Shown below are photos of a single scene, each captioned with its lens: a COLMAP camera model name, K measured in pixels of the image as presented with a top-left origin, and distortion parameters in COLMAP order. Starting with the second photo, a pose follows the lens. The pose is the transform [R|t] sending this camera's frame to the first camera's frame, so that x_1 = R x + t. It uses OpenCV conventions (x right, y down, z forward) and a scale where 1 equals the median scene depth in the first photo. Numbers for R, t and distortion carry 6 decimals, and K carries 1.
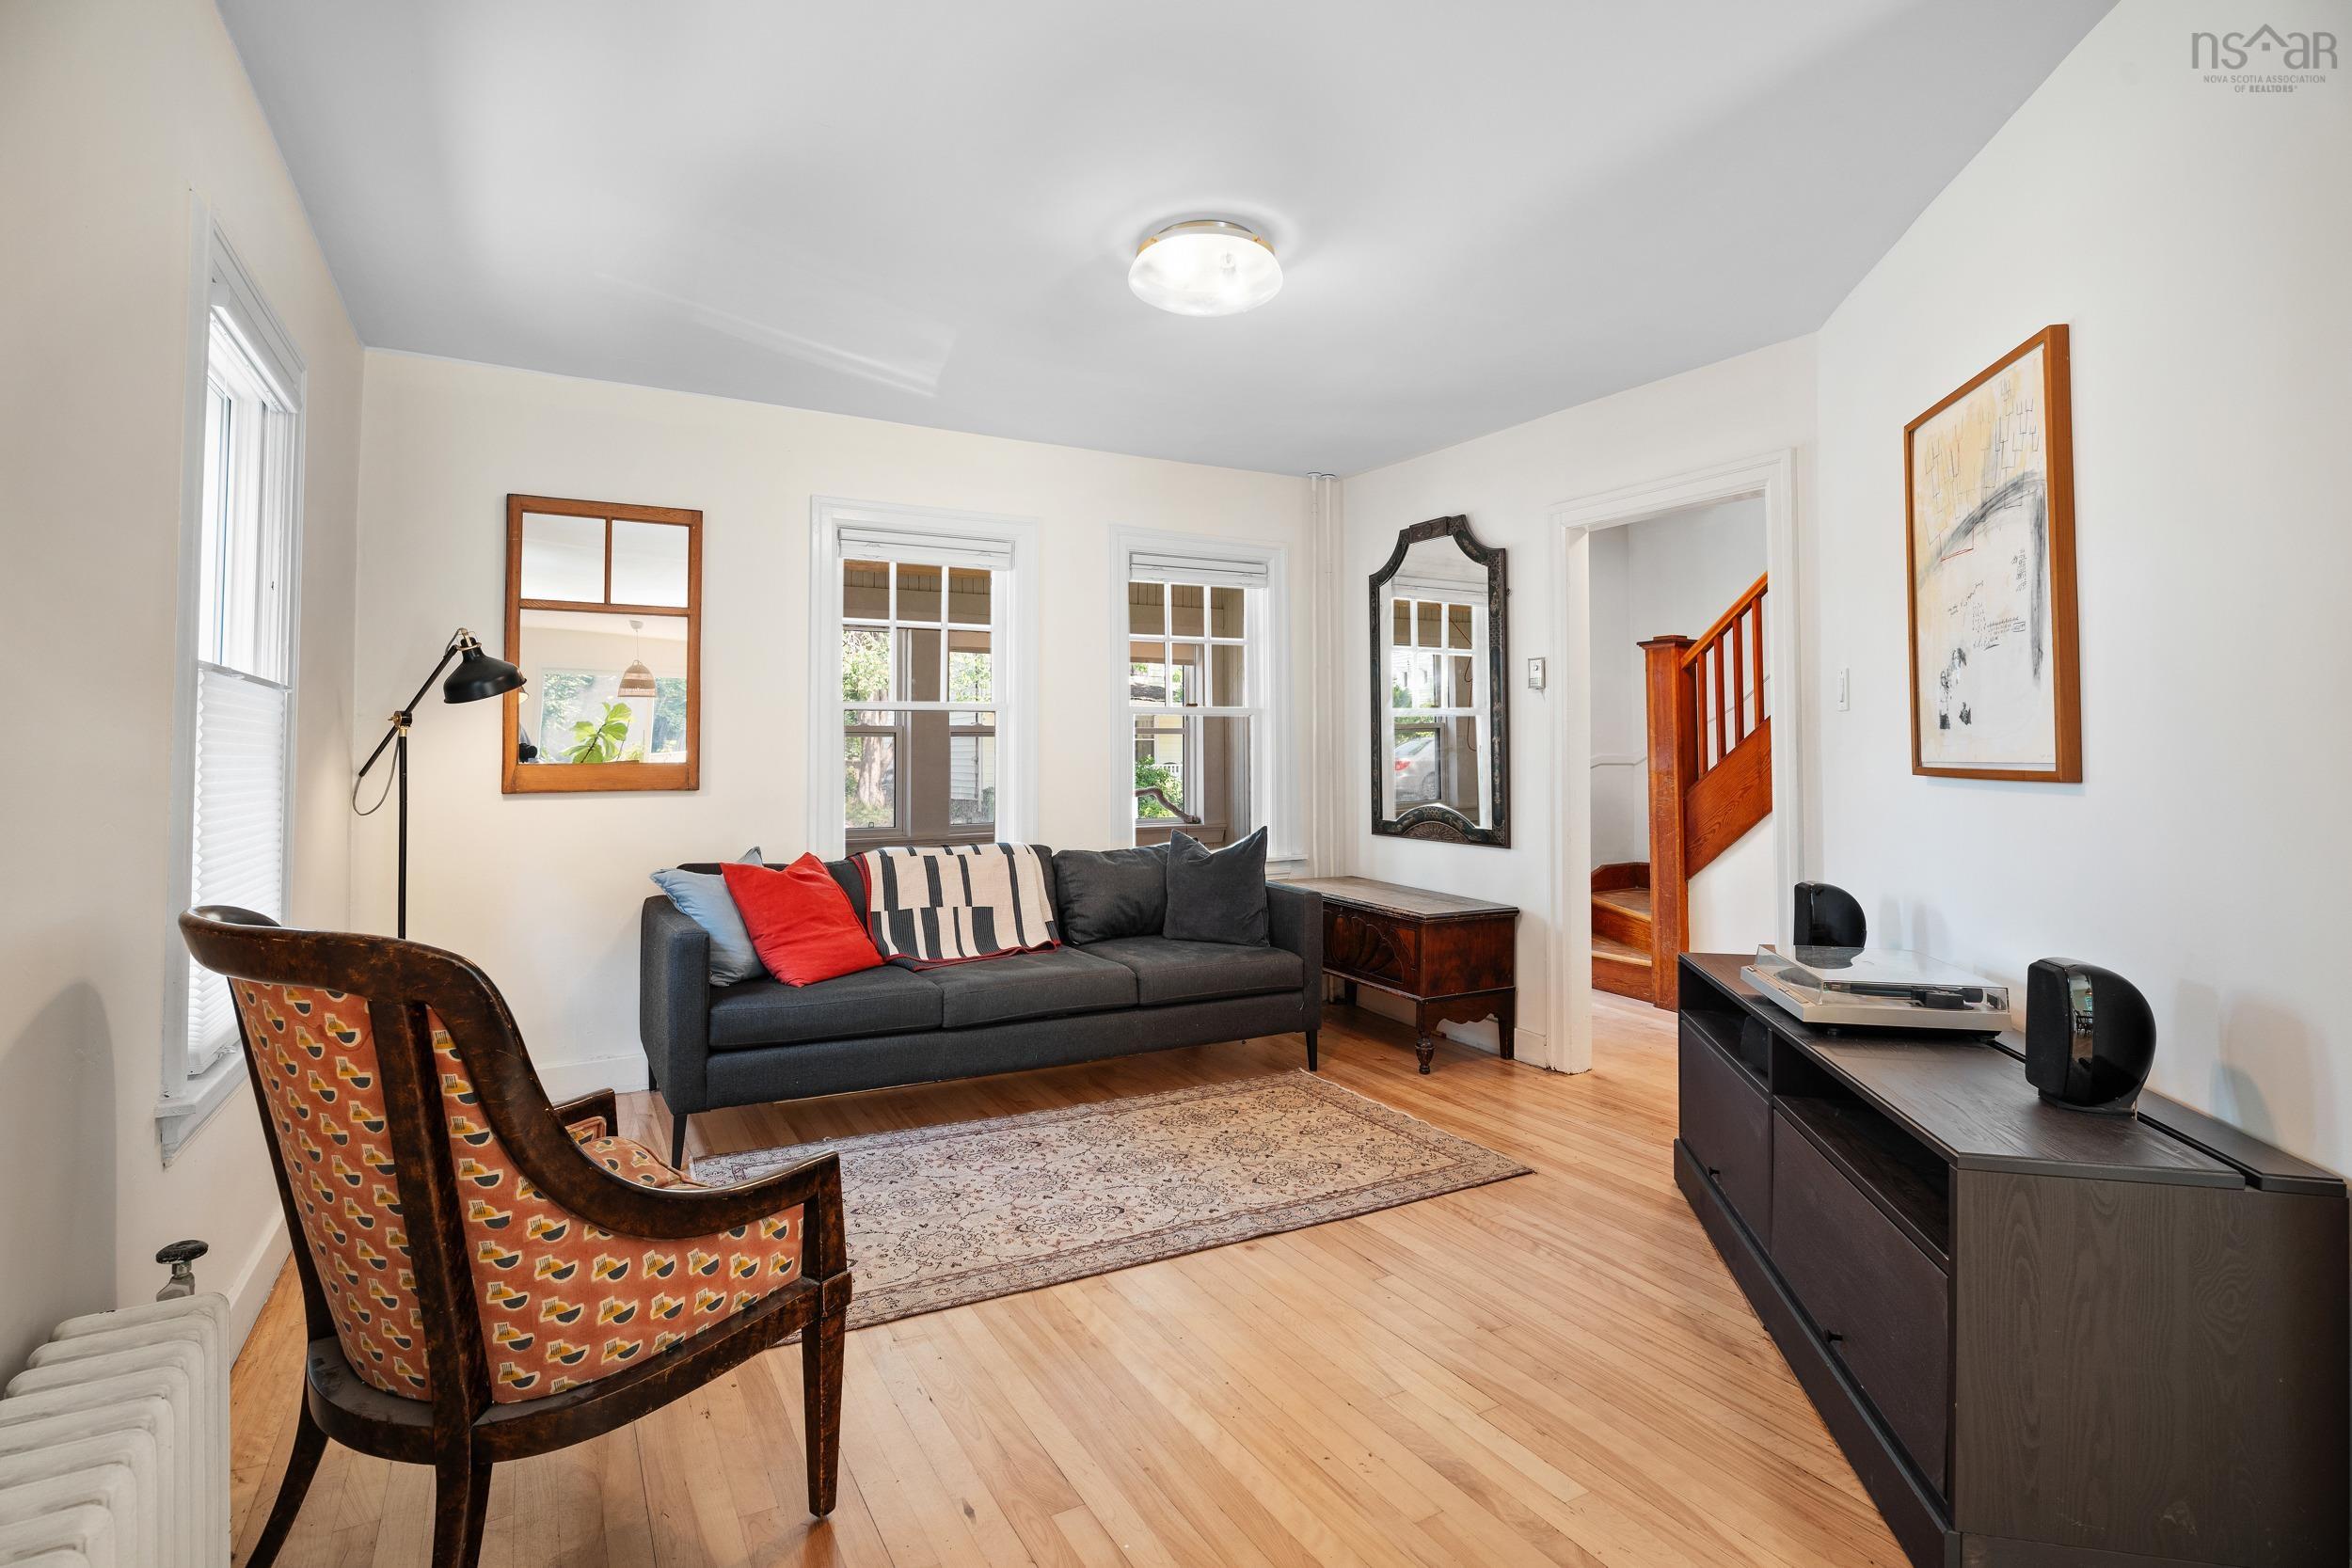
lens RADIAL K [[1145.7, 0, 1177.6], [0, 1145.7, 726.2], [0, 0, 1]] dist [-0.015867, 0.000031]
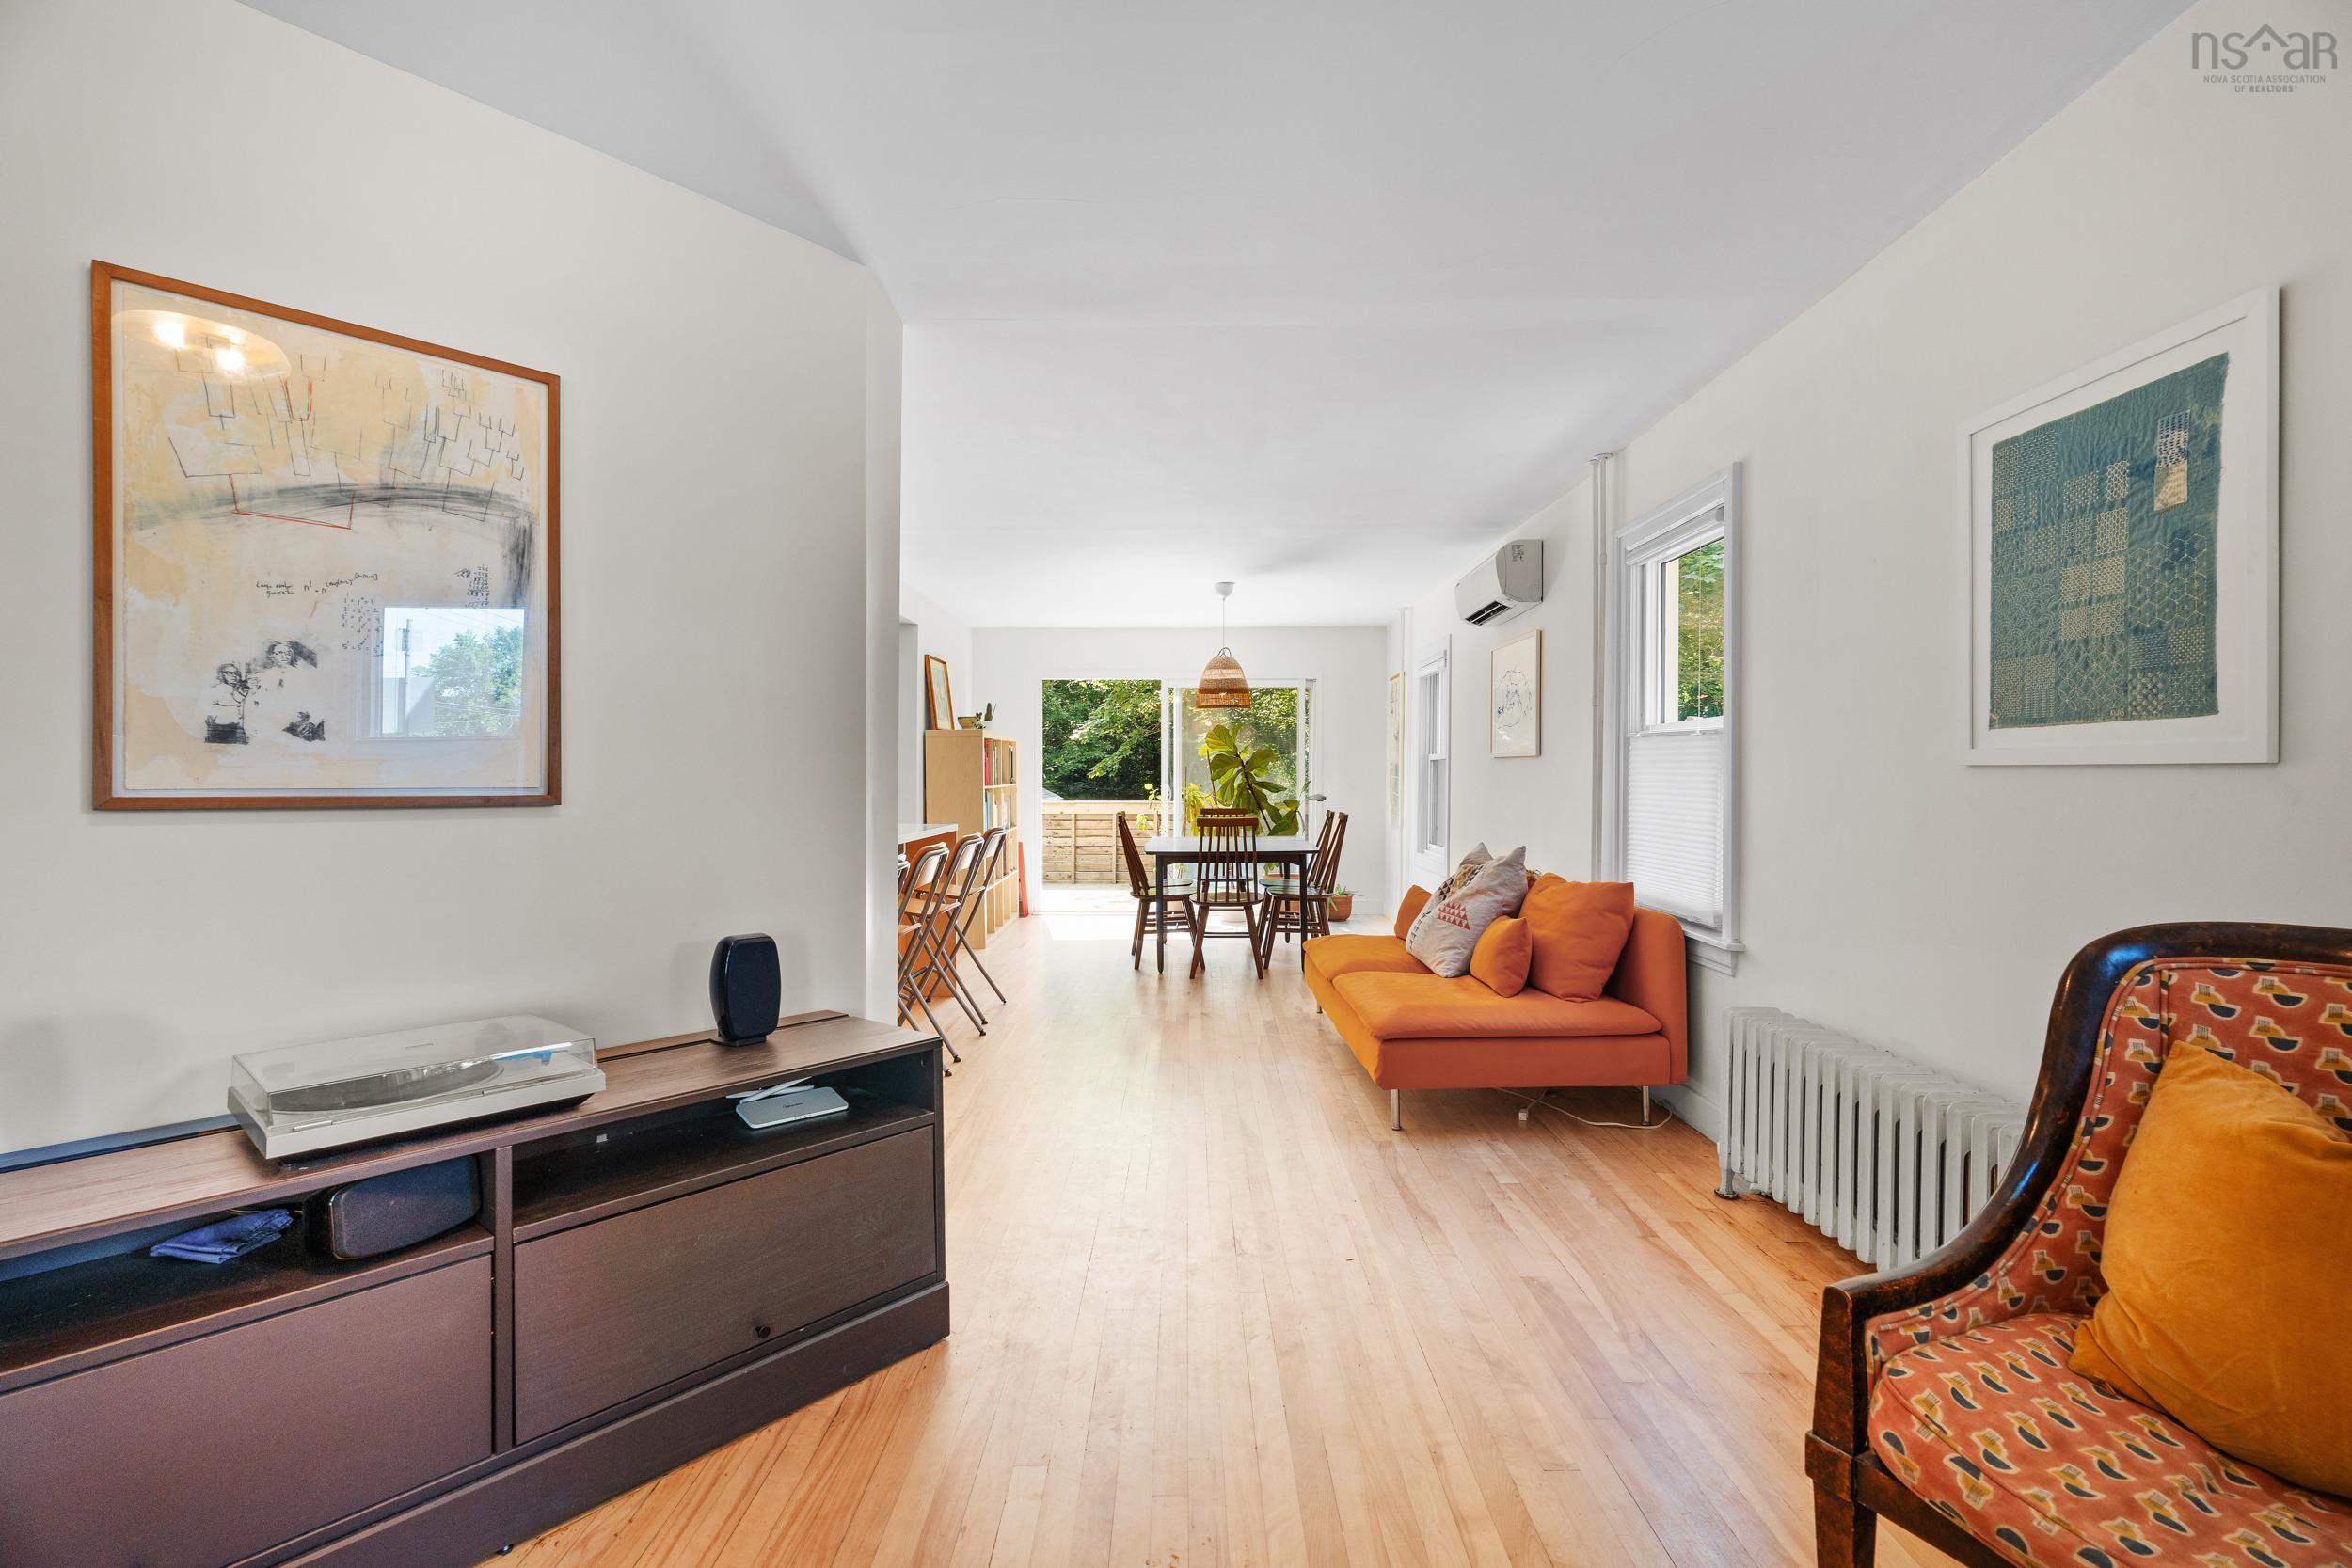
lens RADIAL K [[1050.3, 0, 1172.0], [0, 1050.3, 777.2], [0, 0, 1]] dist [0.001503, 0.000550]
pose [[-0.864897, 0.003847, 0.501935, -0.141929], [-0.011460, 0.999559, -0.027408, 0.026805], [-0.501819, -0.029458, -0.864471, 0.941262]]
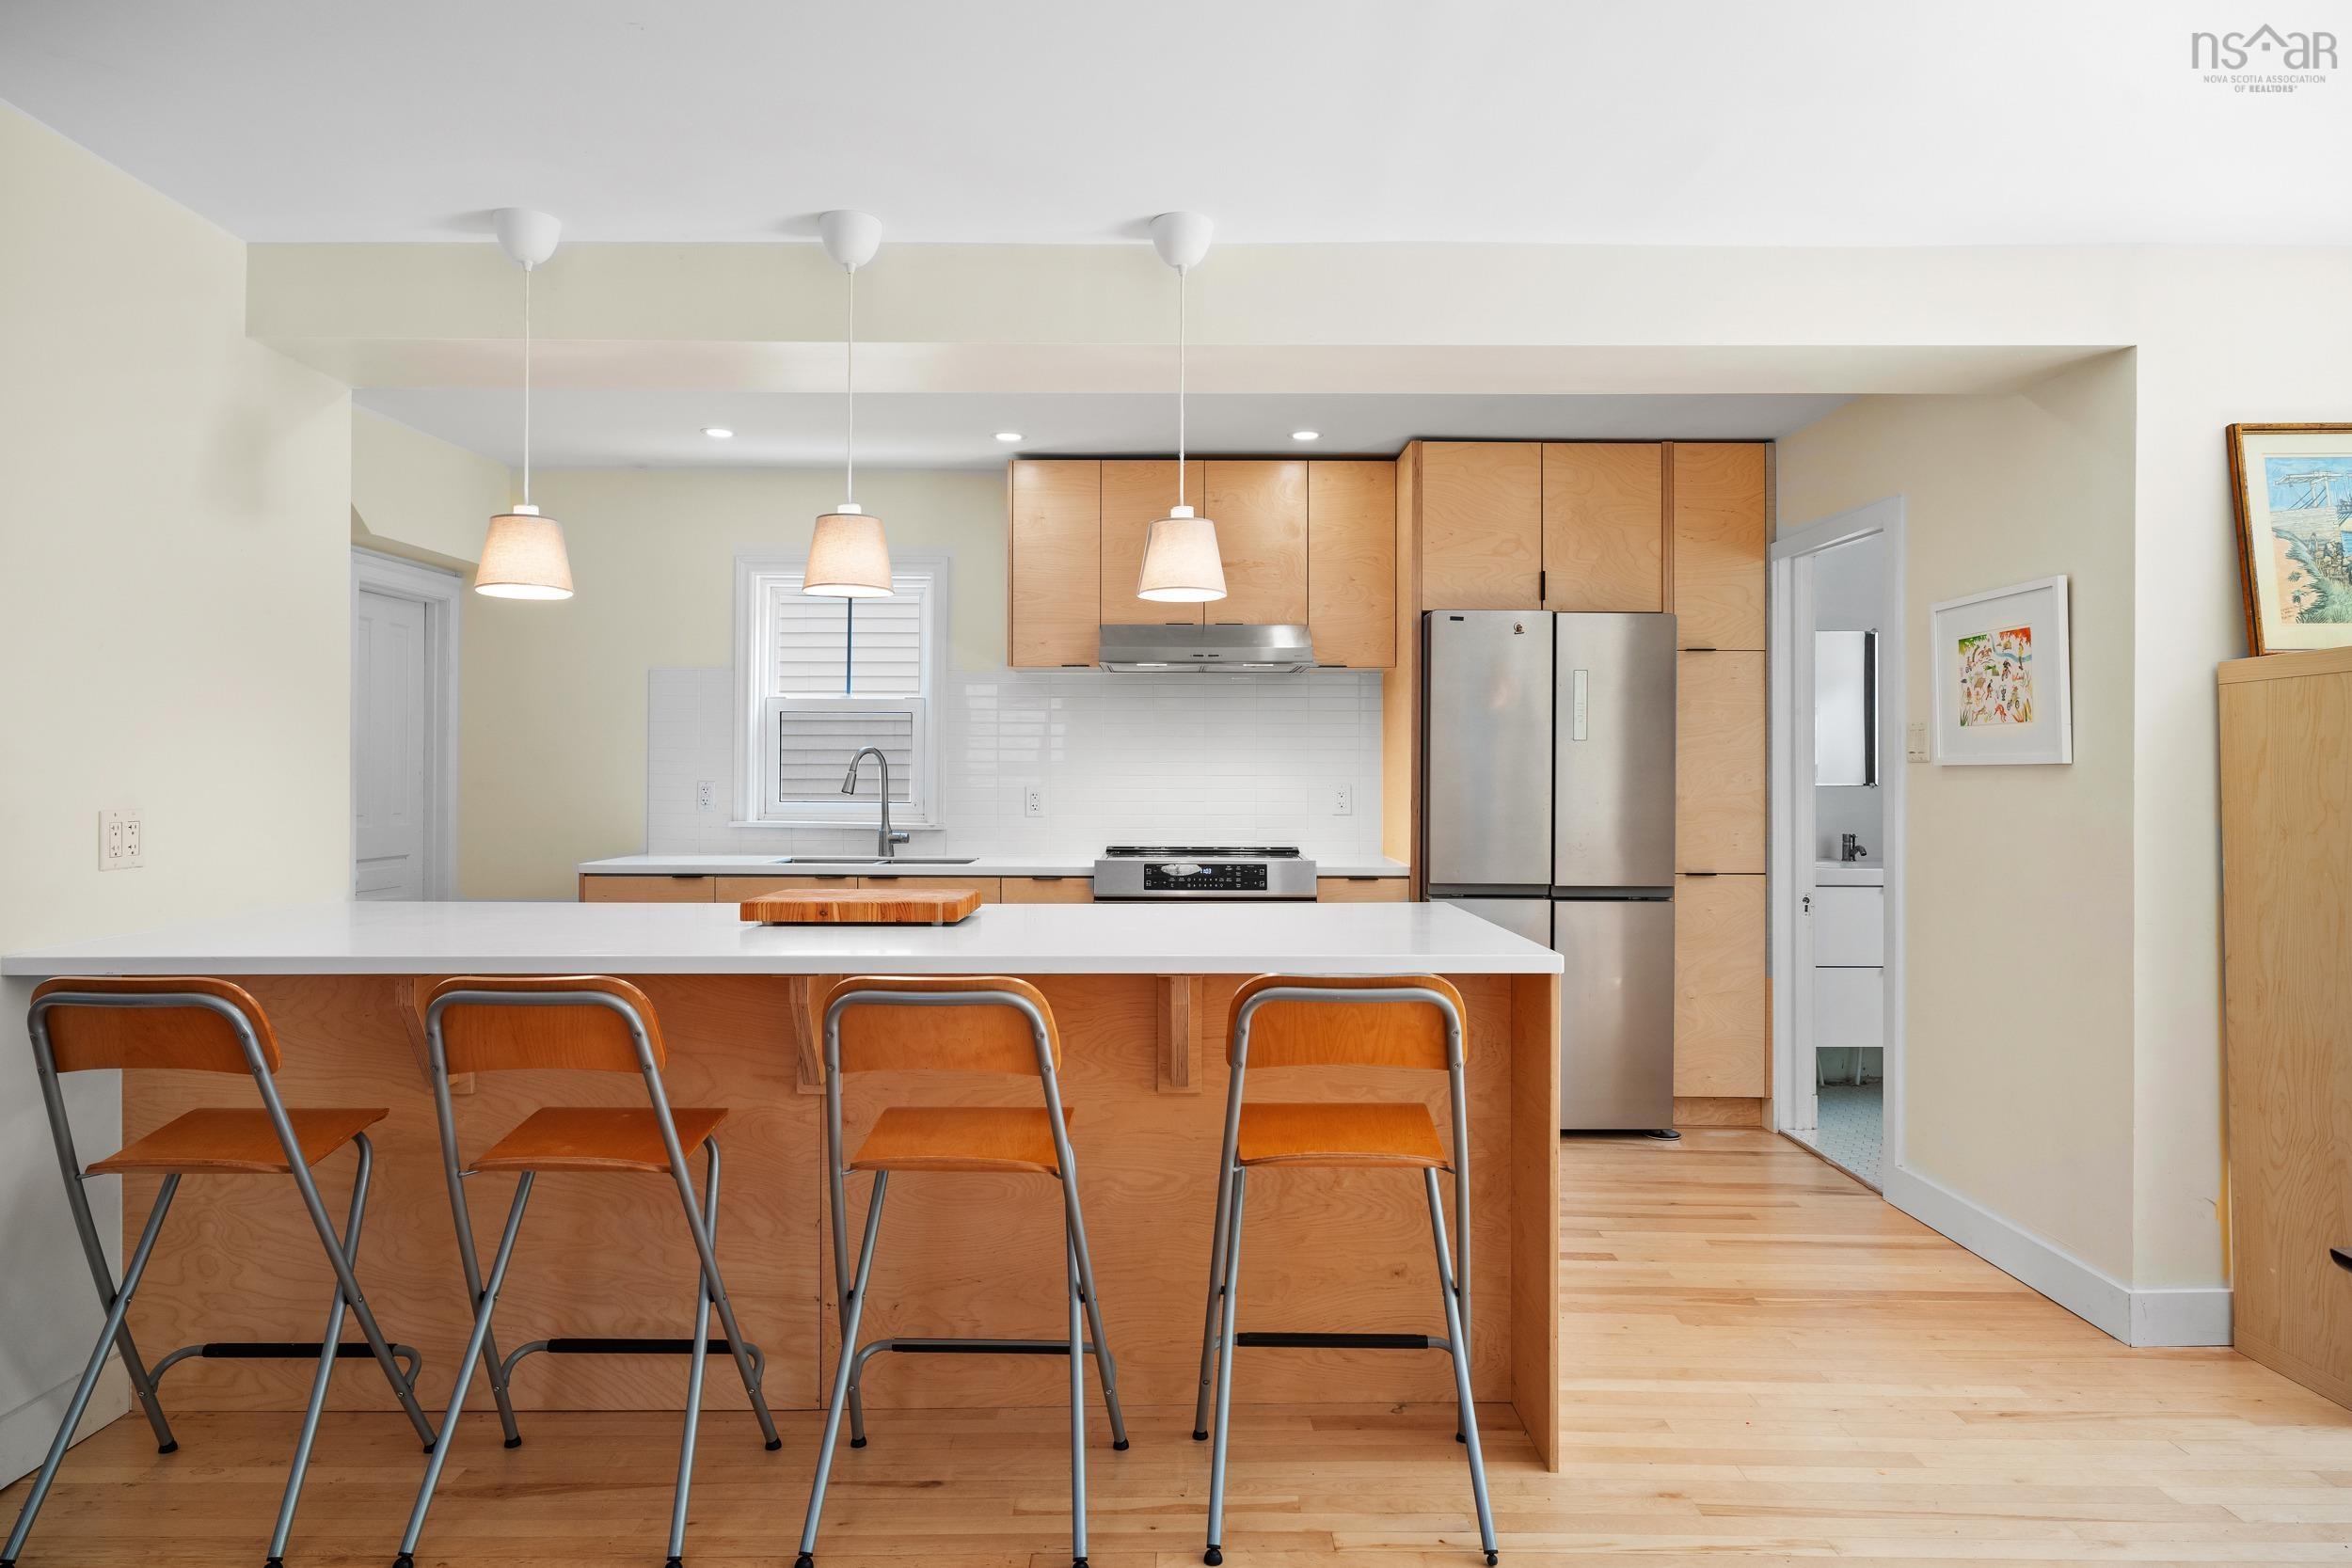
lens RADIAL K [[1359.1, 0, 1174.9], [0, 1359.1, 775.7], [0, 0, 1]] dist [-0.010729, 0.002621]
pose [[0.489900, 0.007307, 0.871748, 0.259562], [-0.029768, 0.999522, 0.008351, -0.033657], [-0.871271, -0.030042, 0.489883, -0.493293]]
